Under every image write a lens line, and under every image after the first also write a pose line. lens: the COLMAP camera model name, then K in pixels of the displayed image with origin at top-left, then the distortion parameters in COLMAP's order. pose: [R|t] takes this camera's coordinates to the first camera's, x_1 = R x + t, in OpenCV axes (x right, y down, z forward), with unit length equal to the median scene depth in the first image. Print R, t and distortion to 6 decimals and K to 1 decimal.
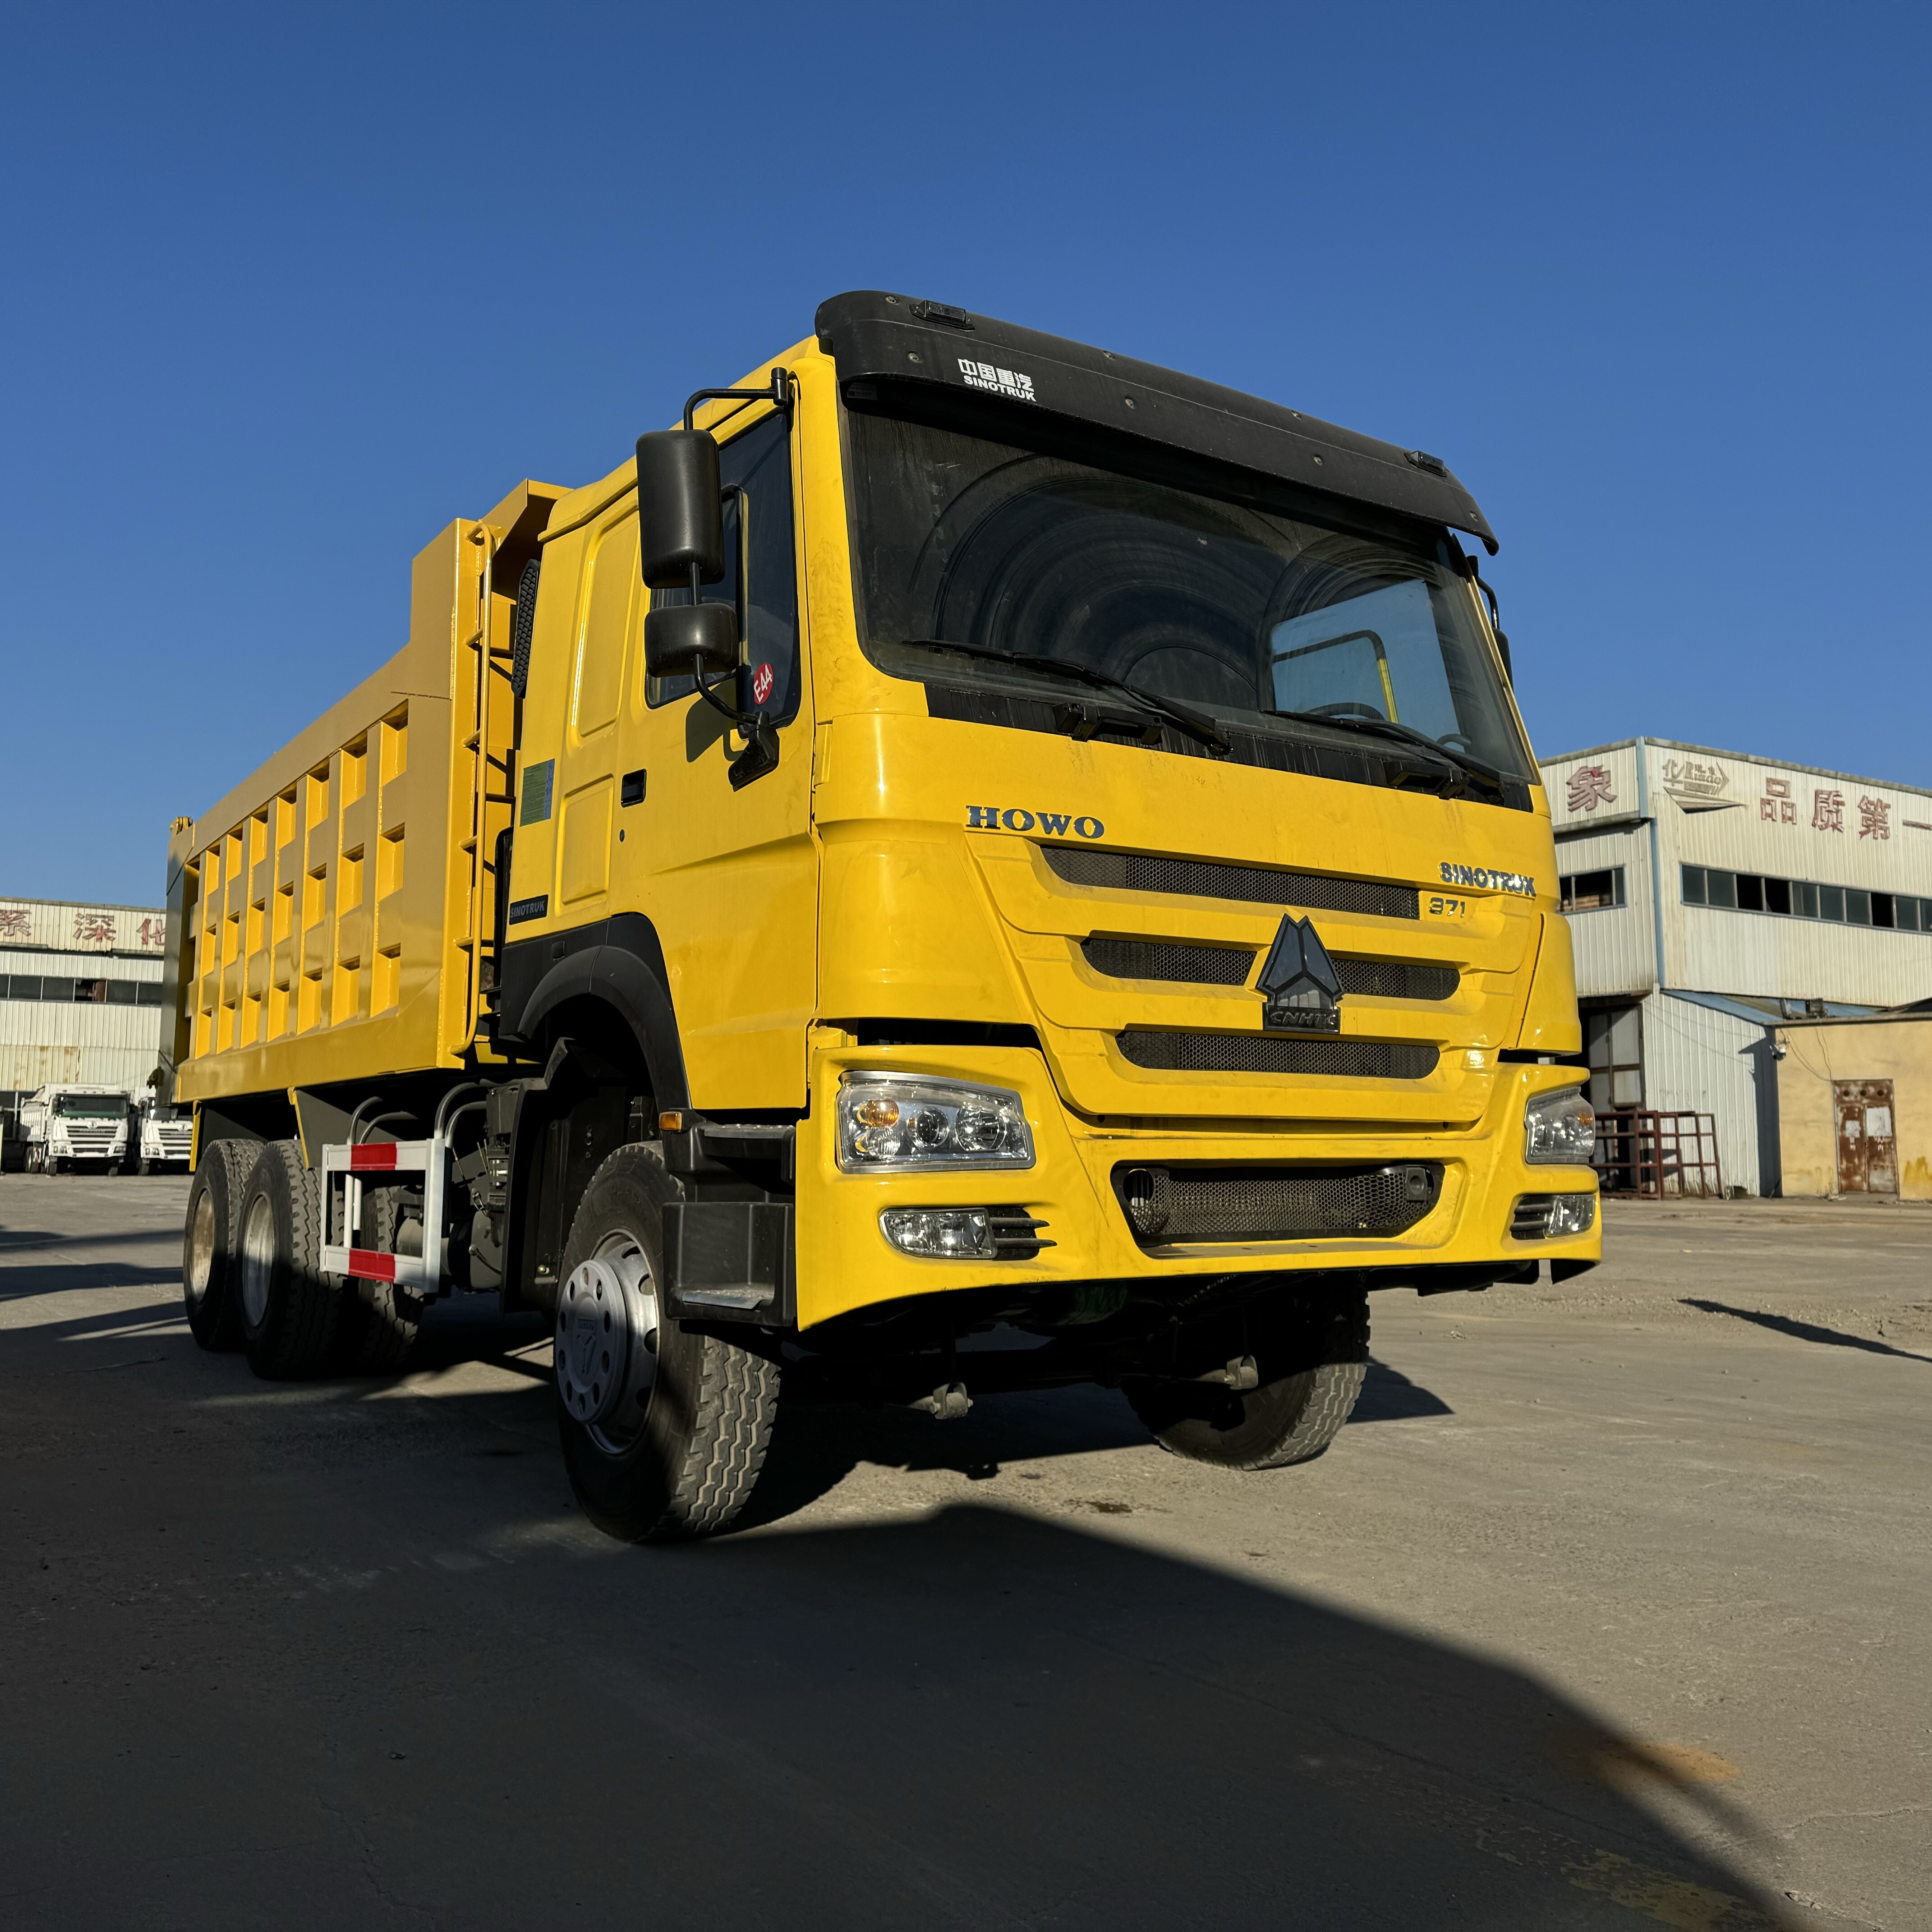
lens RADIAL K [[1825.2, 0, 957.9], [0, 1825.2, 930.2], [0, 0, 1]] dist [0.125021, -0.180353]
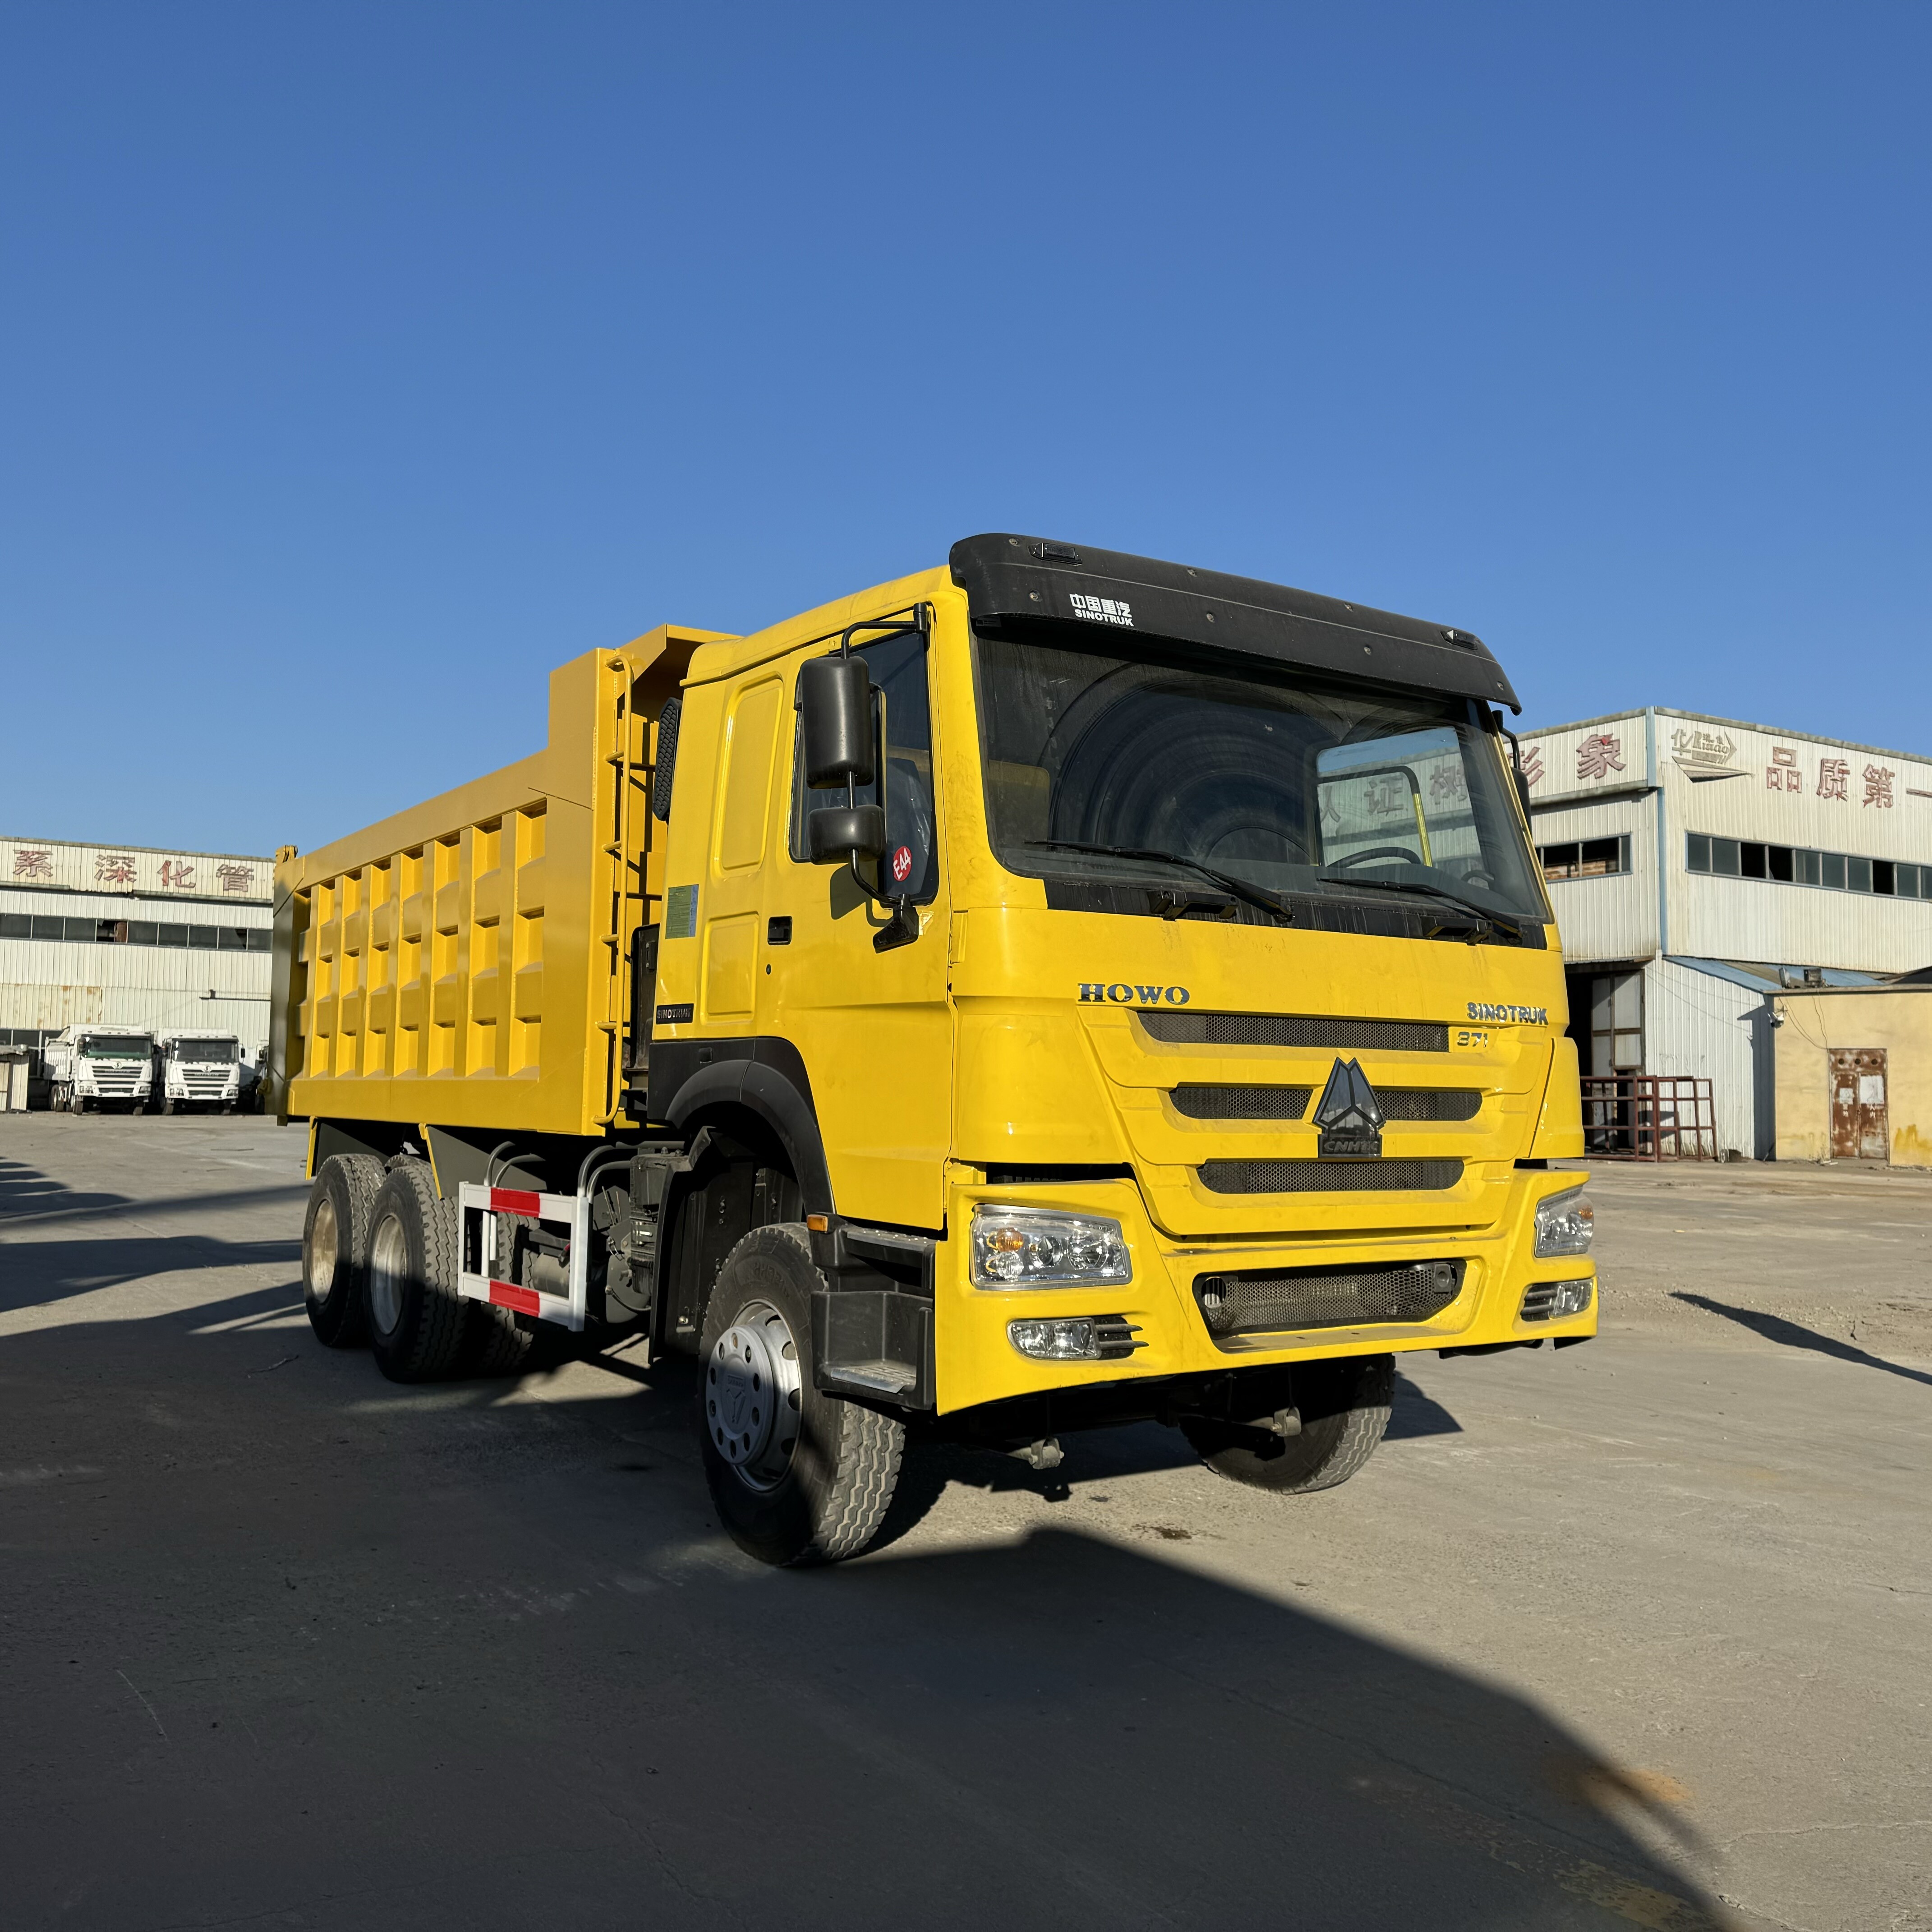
lens RADIAL K [[1839.6, 0, 963.9], [0, 1839.6, 936.1], [0, 0, 1]] dist [0.135721, -0.205097]
pose [[0.999941, 0.010355, 0.003233, -0.062231], [-0.010485, 0.999015, 0.043126, -0.124880], [-0.002783, -0.043158, 0.999064, -0.178263]]
